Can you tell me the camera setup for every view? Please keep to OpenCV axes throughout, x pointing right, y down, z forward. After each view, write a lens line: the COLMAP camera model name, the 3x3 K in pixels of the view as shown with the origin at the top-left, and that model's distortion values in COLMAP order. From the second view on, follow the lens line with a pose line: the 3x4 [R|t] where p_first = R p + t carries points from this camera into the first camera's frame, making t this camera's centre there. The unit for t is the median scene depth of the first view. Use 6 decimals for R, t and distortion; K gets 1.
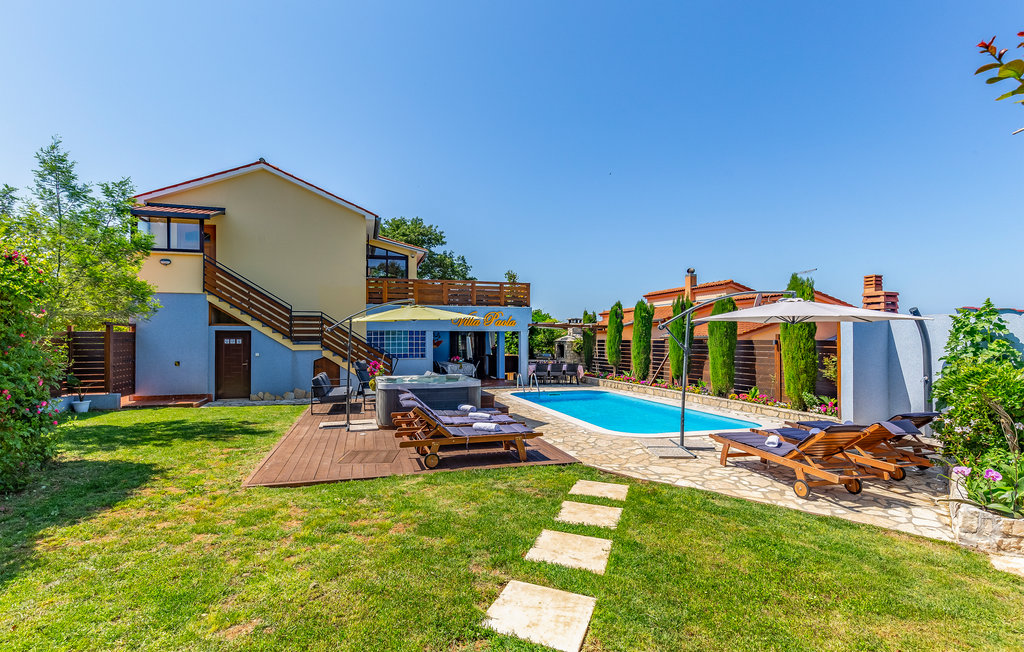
lens RADIAL K [[463.2, 0, 510.3], [0, 463.2, 338.4], [0, 0, 1]] dist [0.000520, -0.000083]
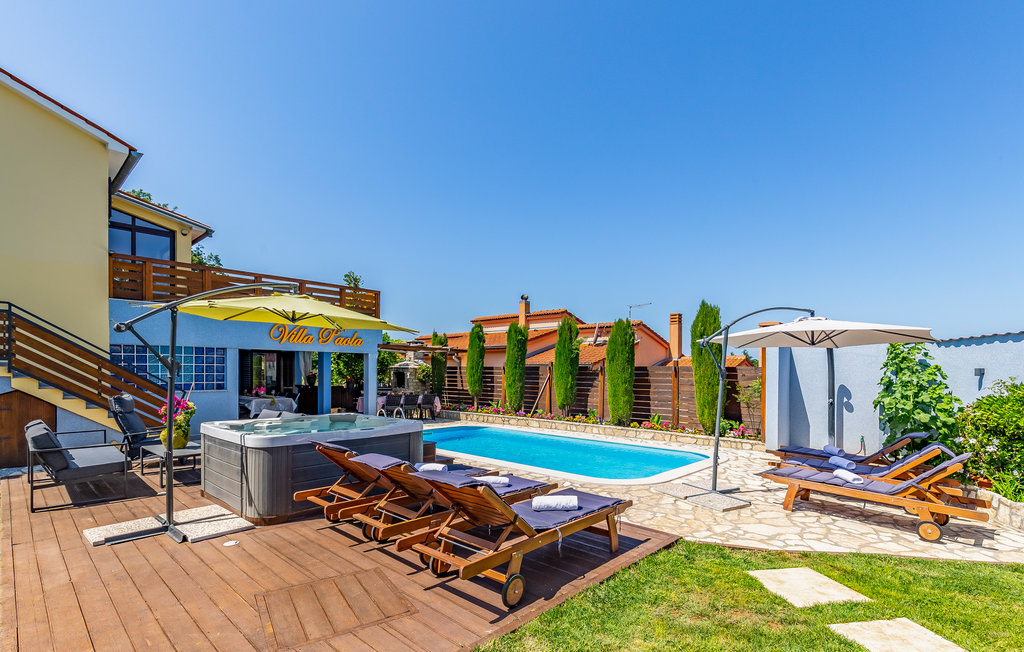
lens RADIAL K [[472.6, 0, 537.4], [0, 472.6, 376.6], [0, 0, 1]] dist [0.003737, 0.000374]
pose [[0.857615, 0.001647, 0.514289, -0.157219], [-0.009781, 0.999866, 0.013107, 0.011276], [-0.514199, -0.016271, 0.857517, 0.217081]]
